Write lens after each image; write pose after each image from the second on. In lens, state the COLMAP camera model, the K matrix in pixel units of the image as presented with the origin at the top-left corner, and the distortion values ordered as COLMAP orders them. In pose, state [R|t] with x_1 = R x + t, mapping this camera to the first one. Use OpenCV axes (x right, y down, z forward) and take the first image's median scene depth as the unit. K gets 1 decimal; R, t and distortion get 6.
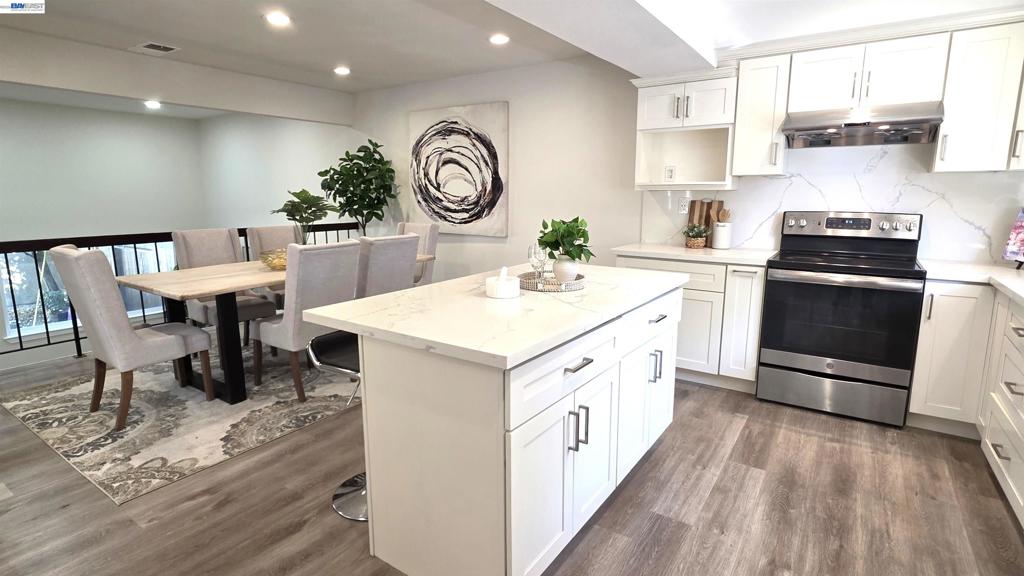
lens RADIAL K [[508.6, 0, 513.2], [0, 508.6, 281.2], [0, 0, 1]] dist [0.001958, 0.000180]
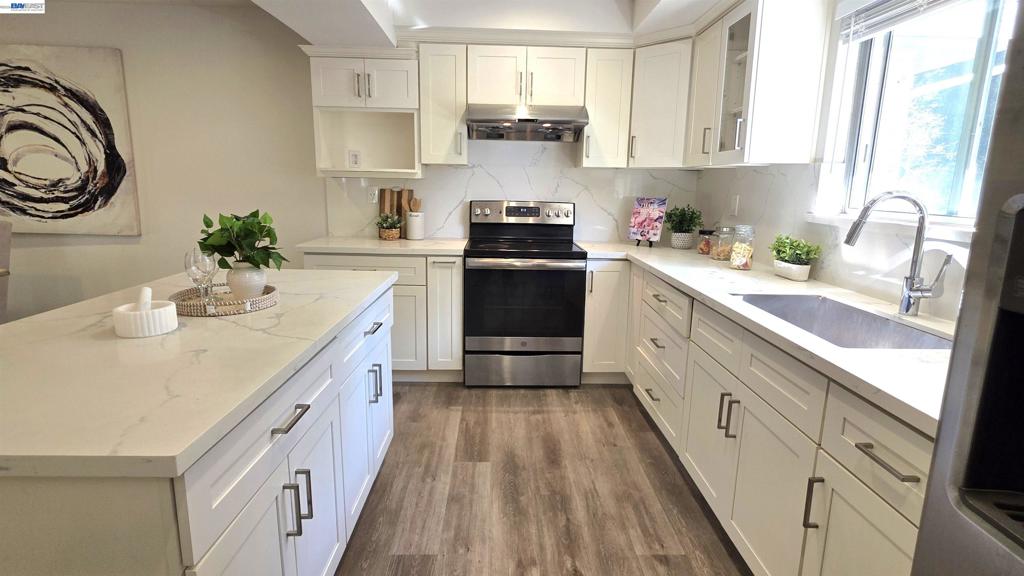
lens RADIAL K [[508.6, 0, 513.2], [0, 508.6, 281.2], [0, 0, 1]] dist [0.001958, 0.000180]
pose [[0.812482, -0.093962, 0.575364, -0.006730], [0.080157, 0.995558, 0.049392, -0.022969], [-0.577449, 0.005989, 0.816404, 0.136326]]
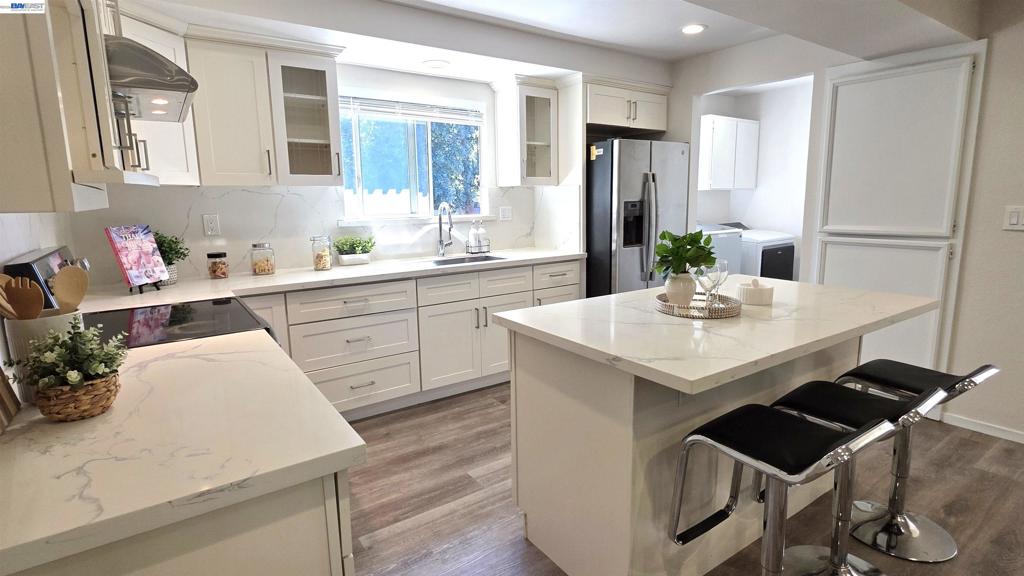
lens RADIAL K [[508.6, 0, 513.2], [0, 508.6, 281.2], [0, 0, 1]] dist [0.001958, 0.000180]
pose [[-0.934786, -0.040837, 0.352857, 0.053433], [0.077626, 0.945874, 0.315113, -0.268579], [-0.346626, 0.321954, -0.881020, 1.514546]]
